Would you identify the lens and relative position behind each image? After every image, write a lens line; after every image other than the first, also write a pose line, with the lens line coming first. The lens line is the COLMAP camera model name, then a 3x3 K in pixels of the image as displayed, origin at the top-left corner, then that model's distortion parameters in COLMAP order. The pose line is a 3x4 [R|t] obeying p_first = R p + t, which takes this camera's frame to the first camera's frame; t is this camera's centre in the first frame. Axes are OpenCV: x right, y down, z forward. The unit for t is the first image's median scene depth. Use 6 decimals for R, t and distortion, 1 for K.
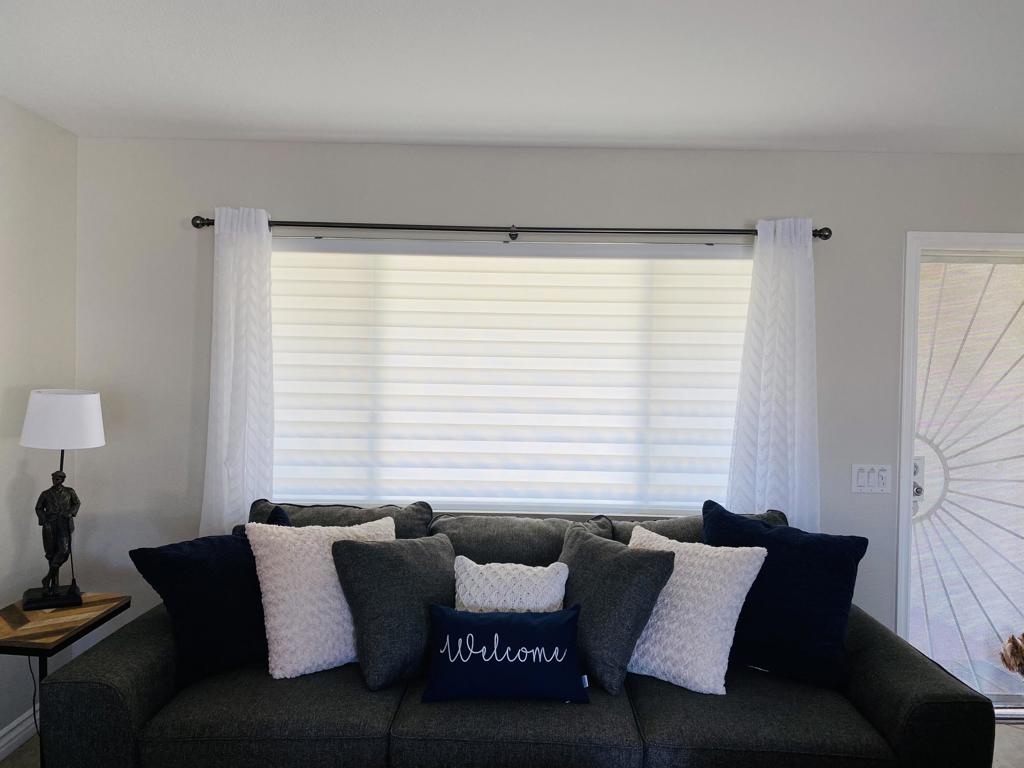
lens RADIAL K [[773.0, 0, 508.7], [0, 773.0, 379.8], [0, 0, 1]] dist [0.047889, -0.058127]
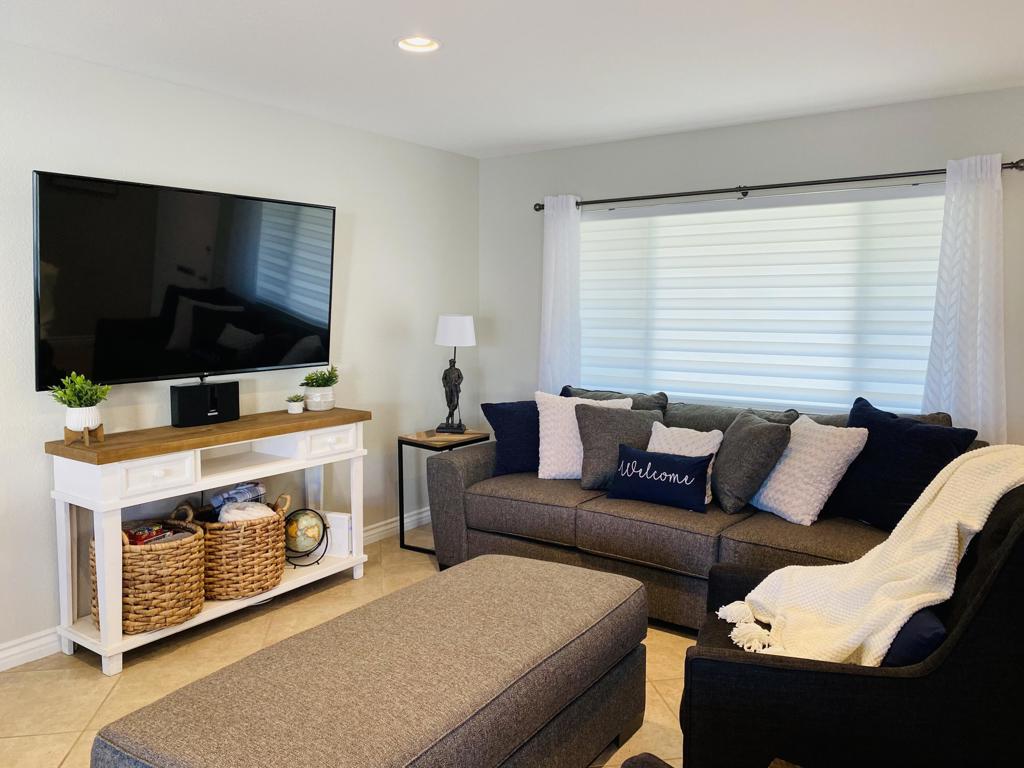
lens RADIAL K [[773.0, 0, 514.3], [0, 773.0, 379.3], [0, 0, 1]] dist [0.047889, -0.058127]
pose [[0.817613, 0.037741, -0.574531, 0.522934], [0.001110, 0.997744, 0.067120, 0.041130], [0.575768, -0.055516, 0.815726, -0.346487]]
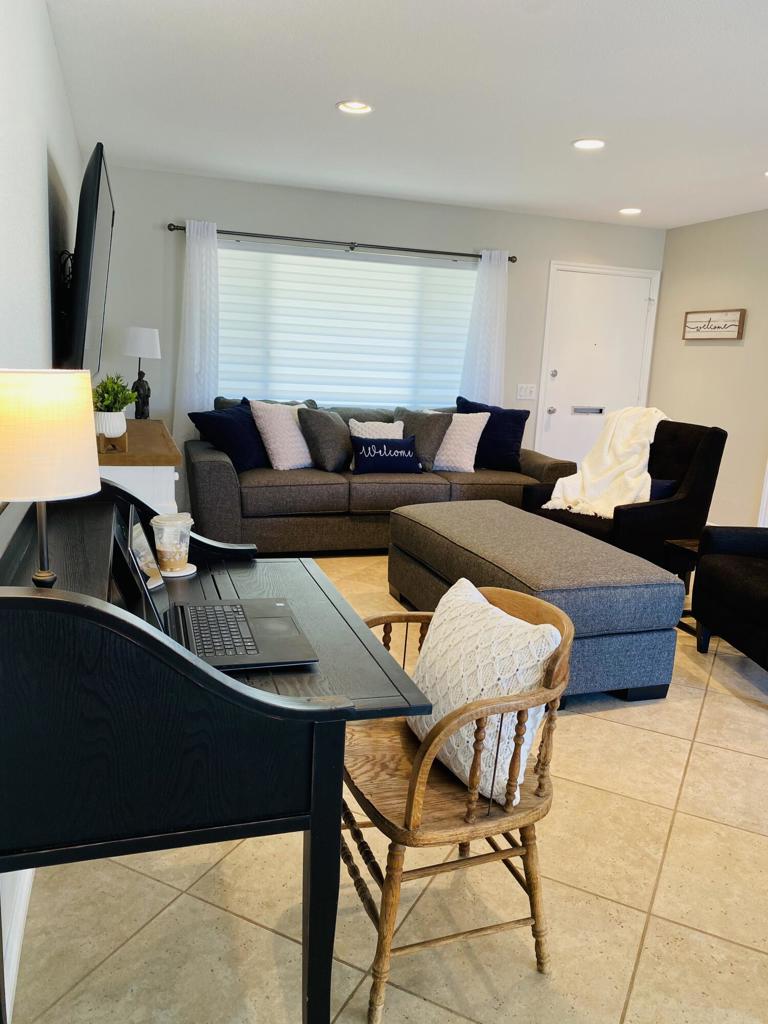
lens RADIAL K [[773.0, 0, 390.1], [0, 773.0, 507.6], [0, 0, 1]] dist [0.047889, -0.058127]
pose [[0.948248, -0.035223, 0.315571, -0.563677], [-0.023218, 0.983477, 0.179539, 0.083520], [-0.316681, -0.177574, 0.931762, -0.881400]]
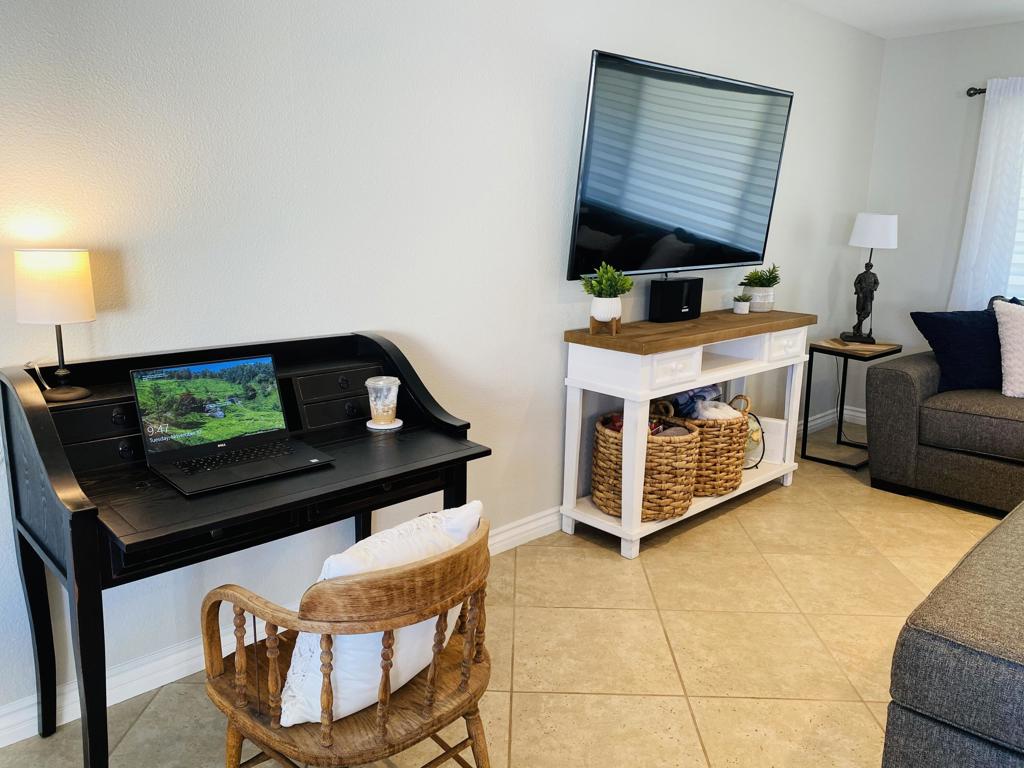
lens RADIAL K [[773.0, 0, 507.0], [0, 773.0, 379.7], [0, 0, 1]] dist [0.047889, -0.058127]
pose [[0.688489, 0.143929, -0.710822, 0.099399], [-0.019812, 0.983477, 0.179946, 0.073317], [0.724976, -0.109808, 0.679965, -0.660328]]
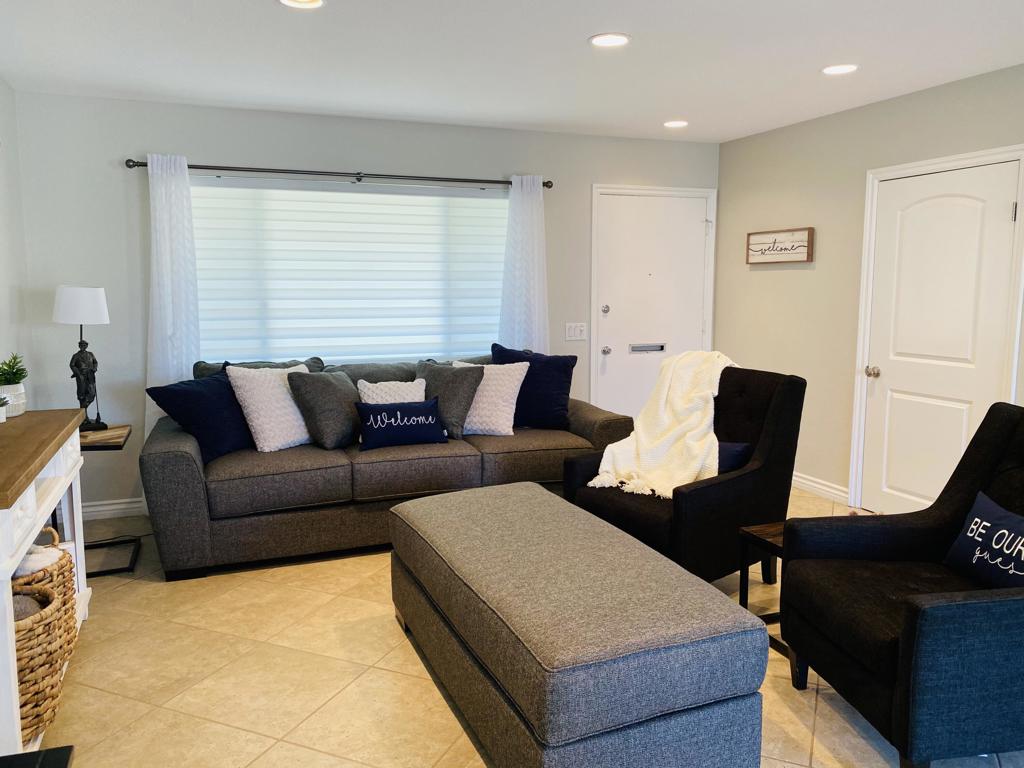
lens RADIAL K [[773.0, 0, 513.6], [0, 773.0, 380.9], [0, 0, 1]] dist [0.047889, -0.058127]
pose [[0.929438, -0.067651, 0.362723, -0.333049], [0.027994, 0.993144, 0.113498, 0.044549], [-0.367914, -0.095335, 0.924960, -0.617837]]
